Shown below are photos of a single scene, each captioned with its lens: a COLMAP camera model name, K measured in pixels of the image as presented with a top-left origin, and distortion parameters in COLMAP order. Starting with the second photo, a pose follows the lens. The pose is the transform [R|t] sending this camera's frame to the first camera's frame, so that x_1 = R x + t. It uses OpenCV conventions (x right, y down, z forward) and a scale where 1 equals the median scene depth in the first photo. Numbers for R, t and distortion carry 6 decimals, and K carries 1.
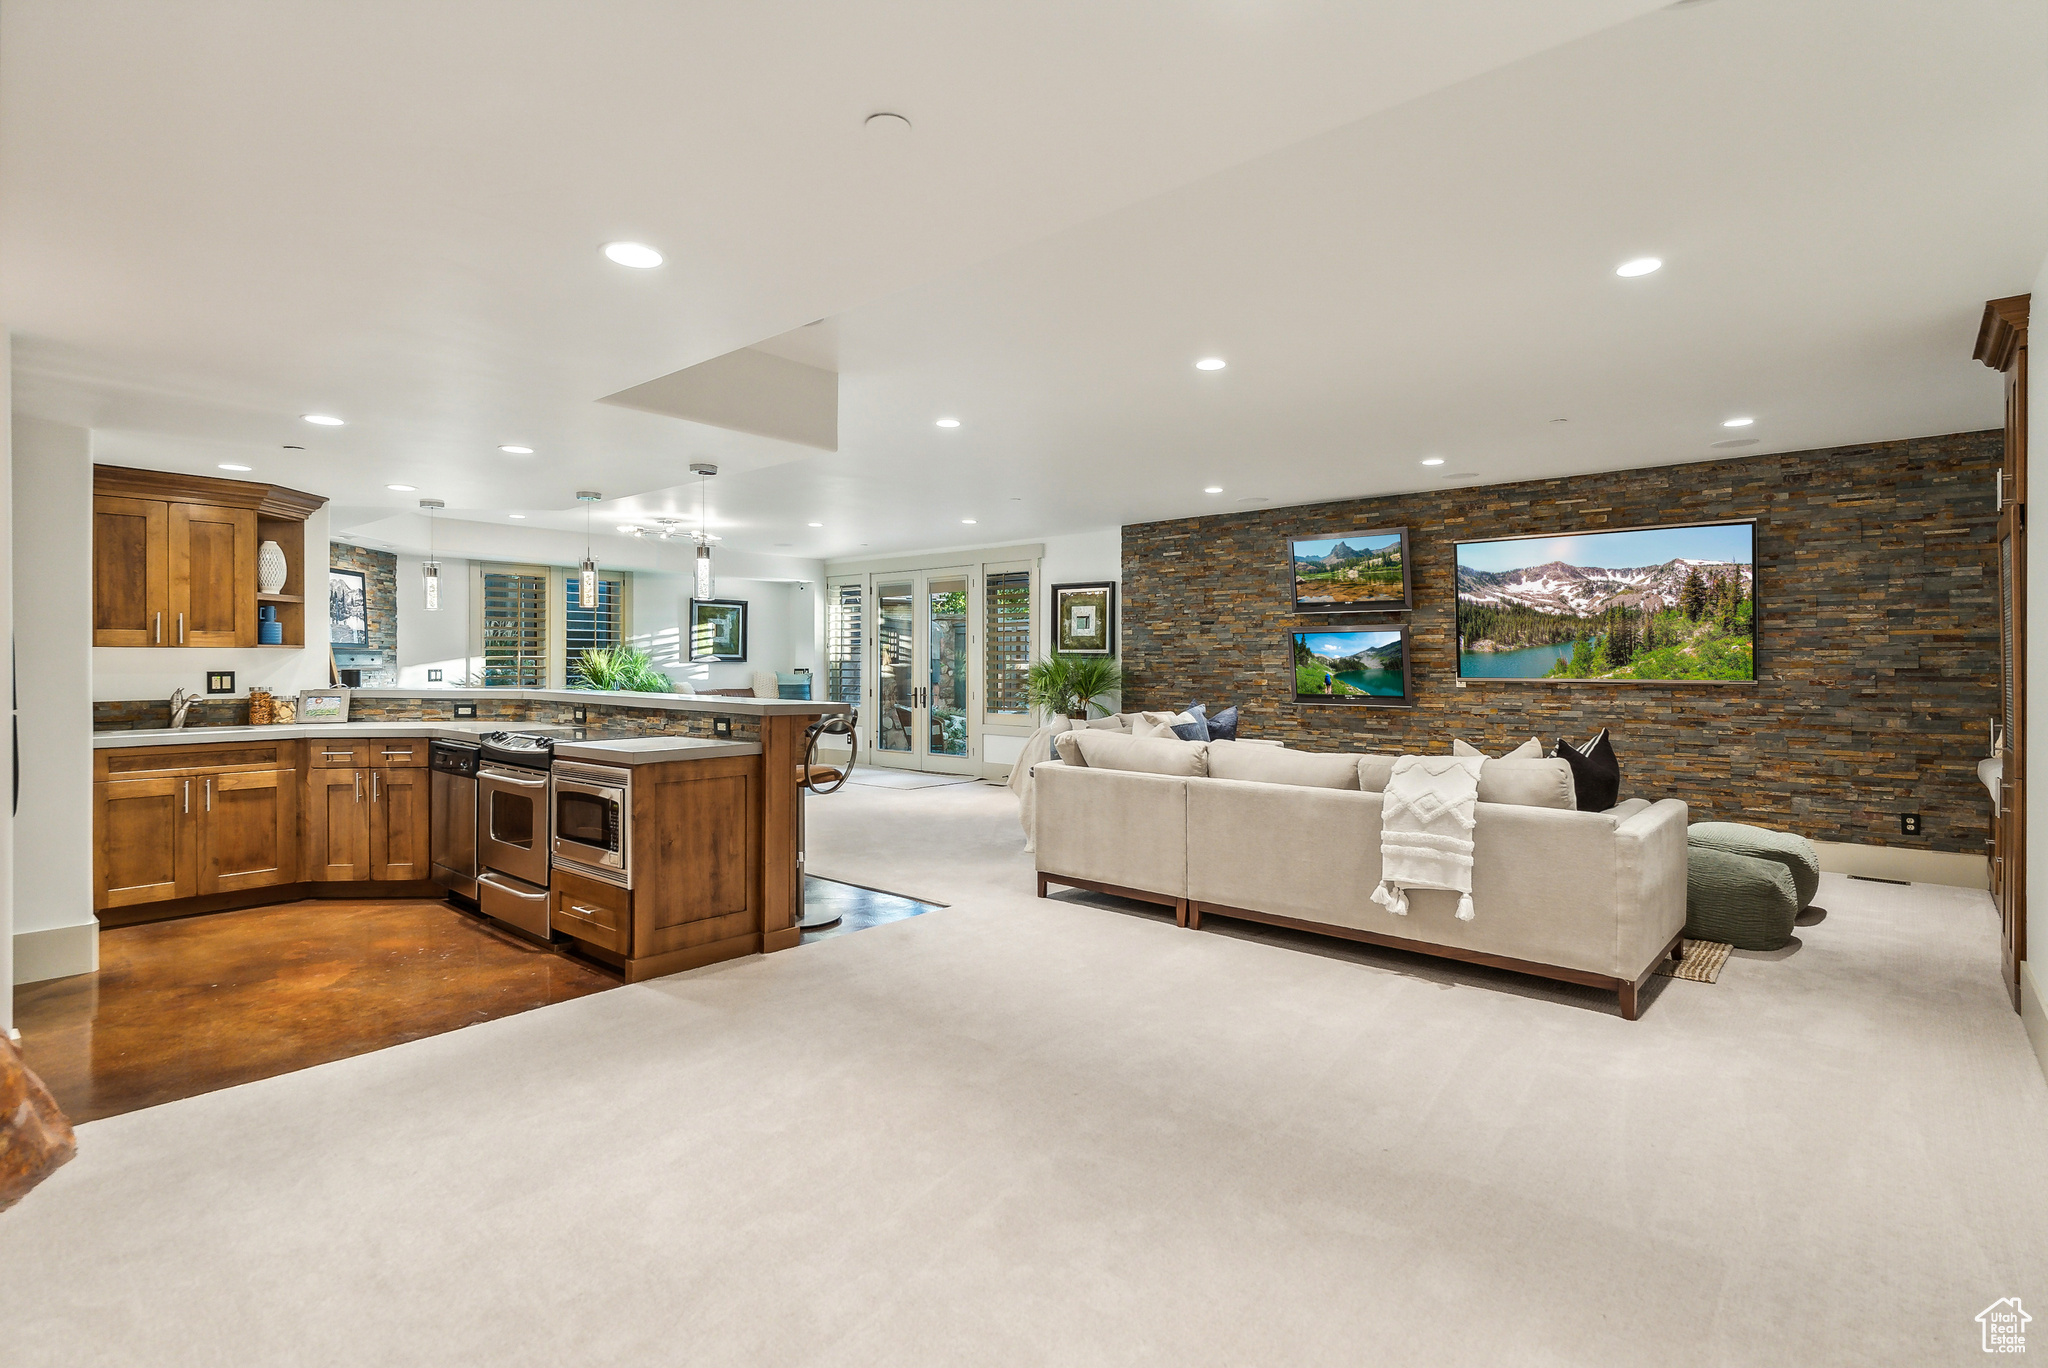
lens RADIAL K [[995.8, 0, 1018.0], [0, 995.8, 667.0], [0, 0, 1]] dist [-0.002284, -0.000088]
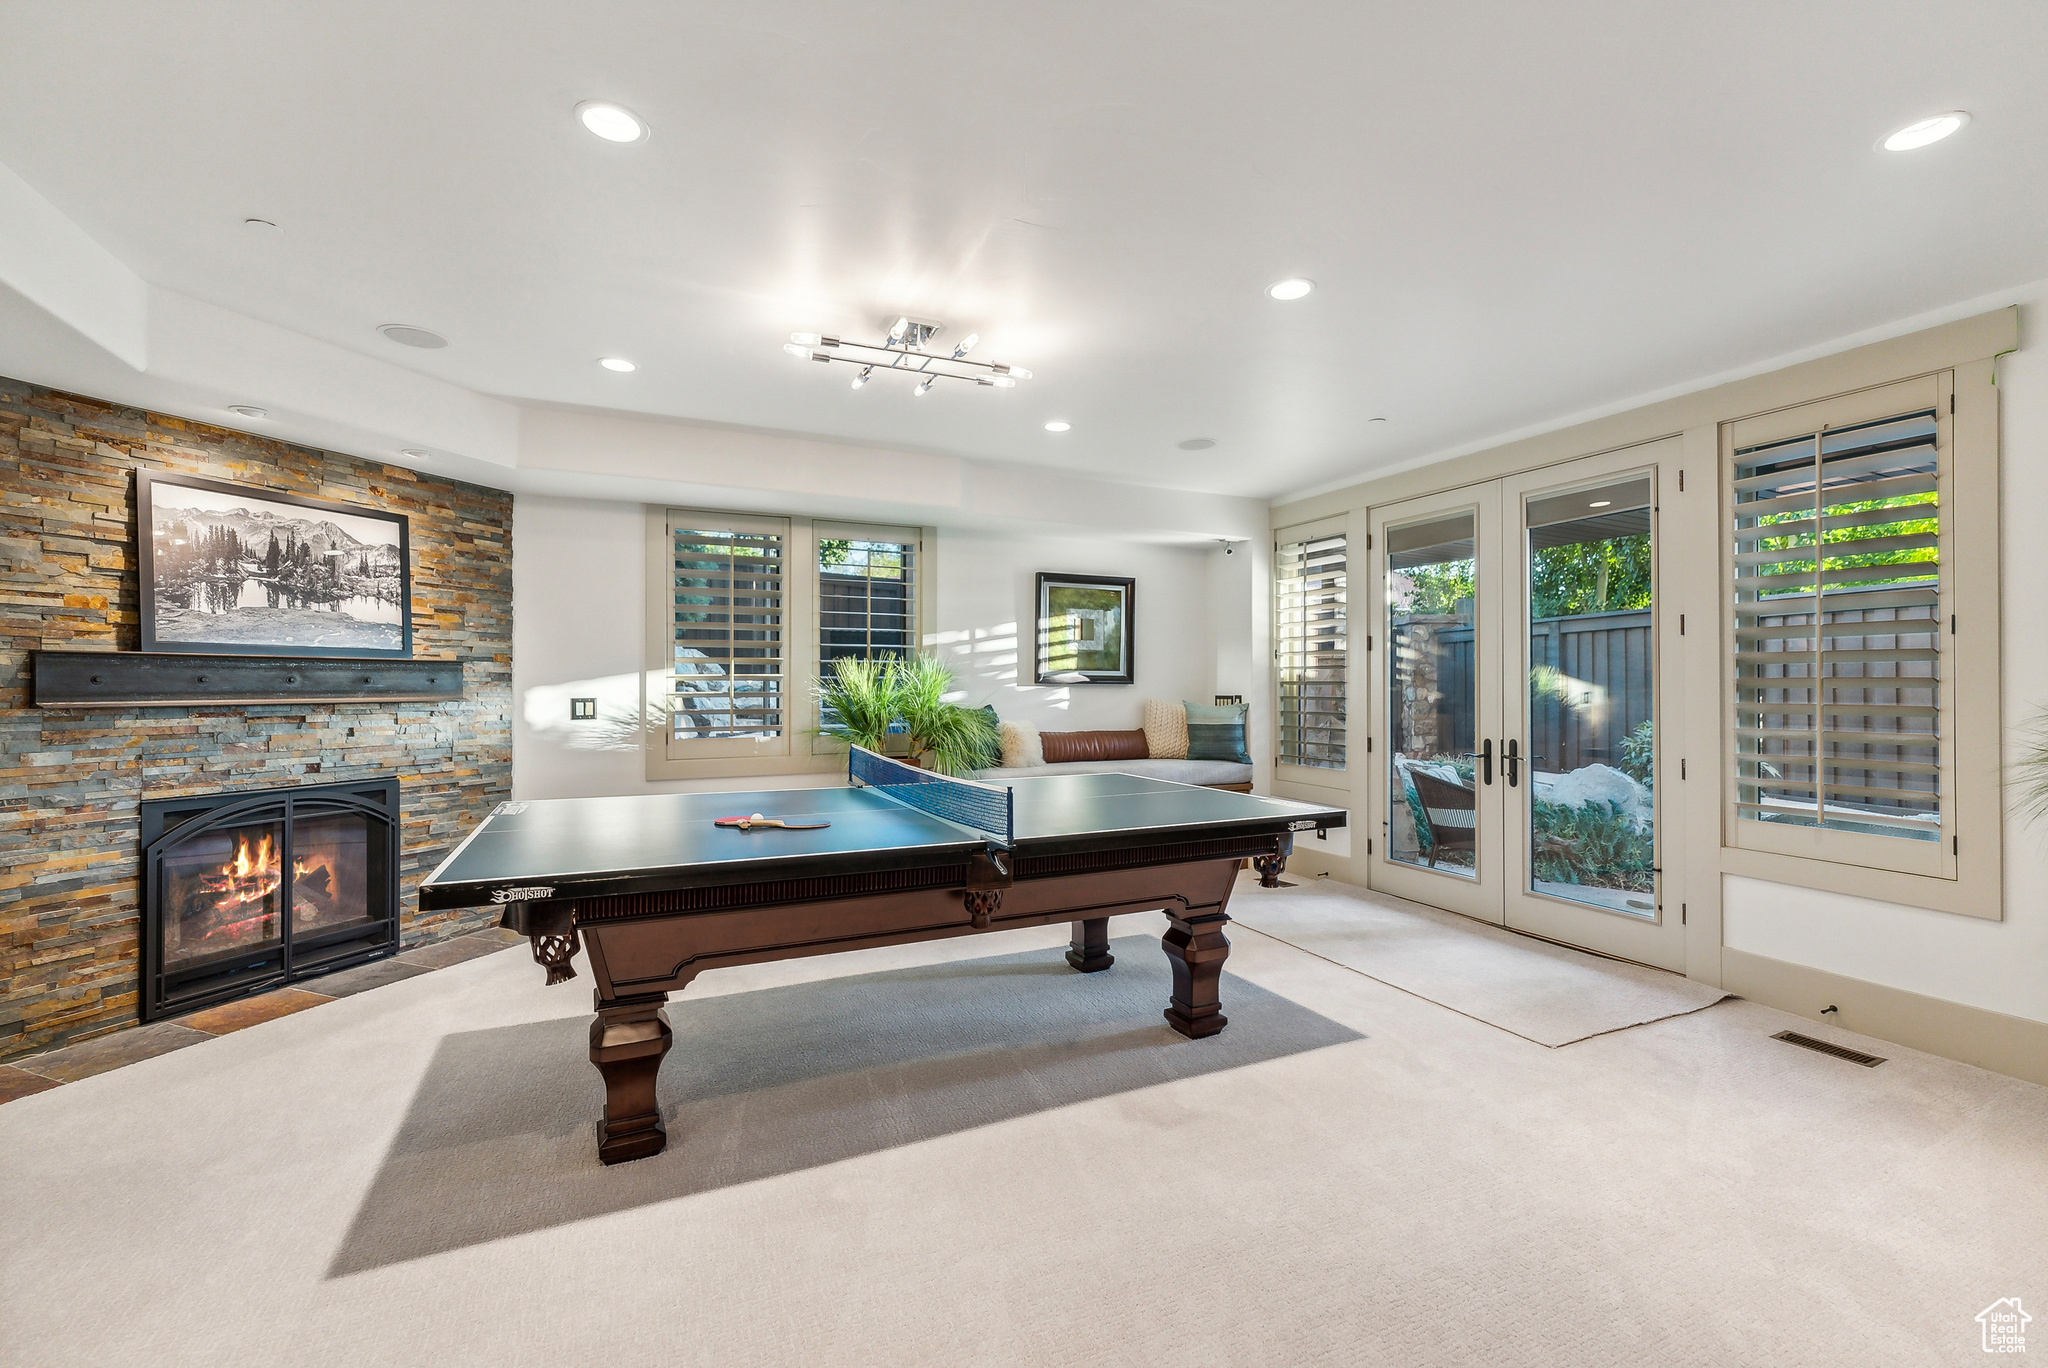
lens RADIAL K [[864.5, 0, 1024.0], [0, 864.5, 684.0], [0, 0, 1]] dist [-0.001551, 0.000453]
pose [[0.911511, -0.002389, -0.411268, -0.224355], [0.000461, 0.999988, -0.004787, -0.004229], [0.411275, 0.004174, 0.911502, 0.932281]]
